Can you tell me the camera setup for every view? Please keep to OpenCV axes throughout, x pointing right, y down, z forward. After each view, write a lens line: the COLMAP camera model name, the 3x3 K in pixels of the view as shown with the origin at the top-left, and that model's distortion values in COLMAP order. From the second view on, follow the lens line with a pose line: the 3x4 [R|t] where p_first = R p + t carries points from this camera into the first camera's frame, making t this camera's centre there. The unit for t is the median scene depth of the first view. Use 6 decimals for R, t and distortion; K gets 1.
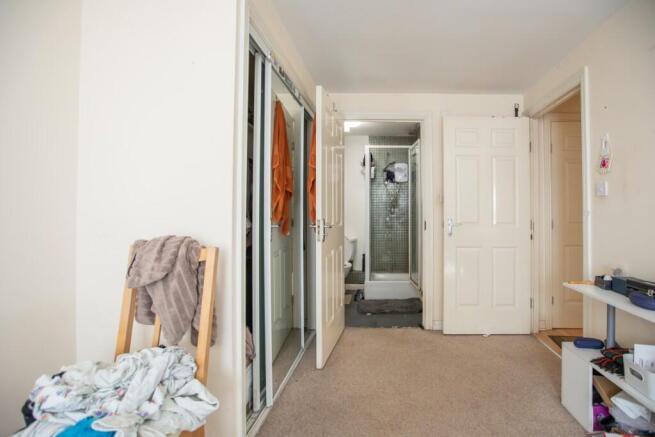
lens RADIAL K [[299.1, 0, 330.8], [0, 299.1, 220.9], [0, 0, 1]] dist [-0.023775, 0.001302]
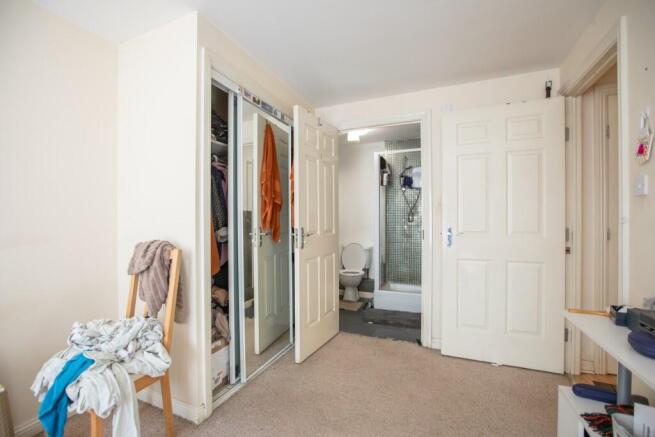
lens RADIAL K [[299.4, 0, 310.3], [0, 299.4, 234.0], [0, 0, 1]] dist [-0.030451, 0.000726]
pose [[0.905865, 0.008180, -0.423488, 0.445046], [0.000085, 0.999810, 0.019495, -0.004293], [0.423567, -0.017696, 0.905692, 0.022121]]
